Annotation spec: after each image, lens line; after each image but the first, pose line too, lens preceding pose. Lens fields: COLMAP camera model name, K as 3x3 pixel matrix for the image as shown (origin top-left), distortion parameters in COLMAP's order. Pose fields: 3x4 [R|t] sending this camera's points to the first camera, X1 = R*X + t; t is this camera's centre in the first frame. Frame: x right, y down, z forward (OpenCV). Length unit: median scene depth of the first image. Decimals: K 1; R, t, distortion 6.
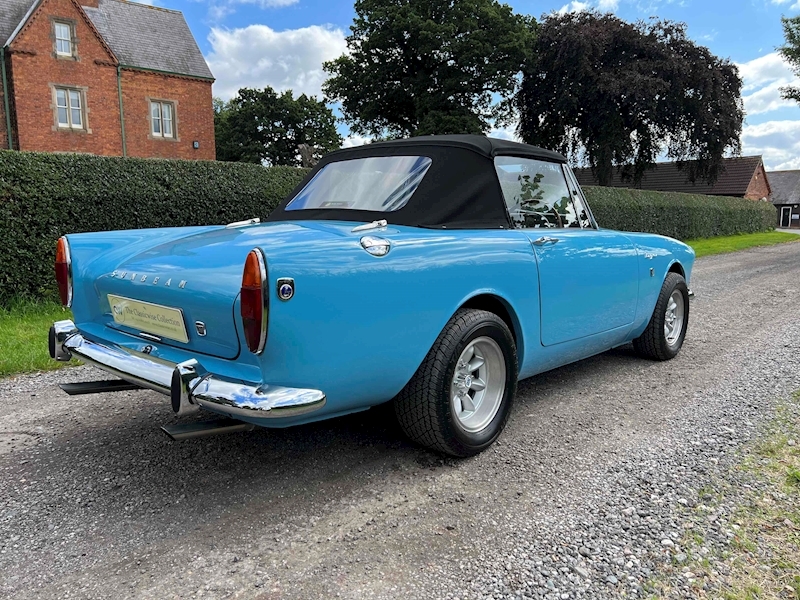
lens RADIAL K [[605.2, 0, 389.6], [0, 605.2, 299.6], [0, 0, 1]] dist [0.047787, -0.056114]
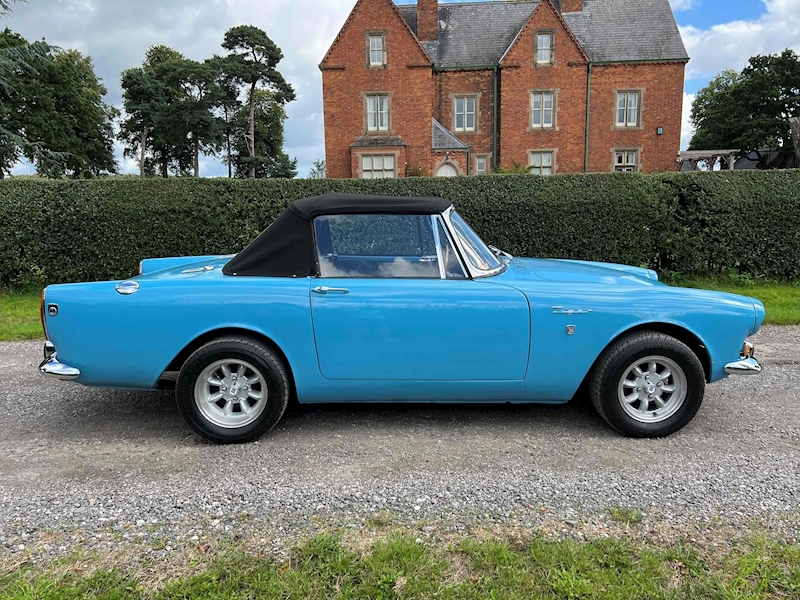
lens RADIAL K [[605.2, 0, 400.8], [0, 605.2, 293.4], [0, 0, 1]] dist [0.047787, -0.056114]
pose [[0.697569, 0.104871, -0.708802, 0.121912], [-0.089601, 0.994233, 0.058921, -0.017600], [0.710893, 0.022408, 0.702943, 0.028367]]
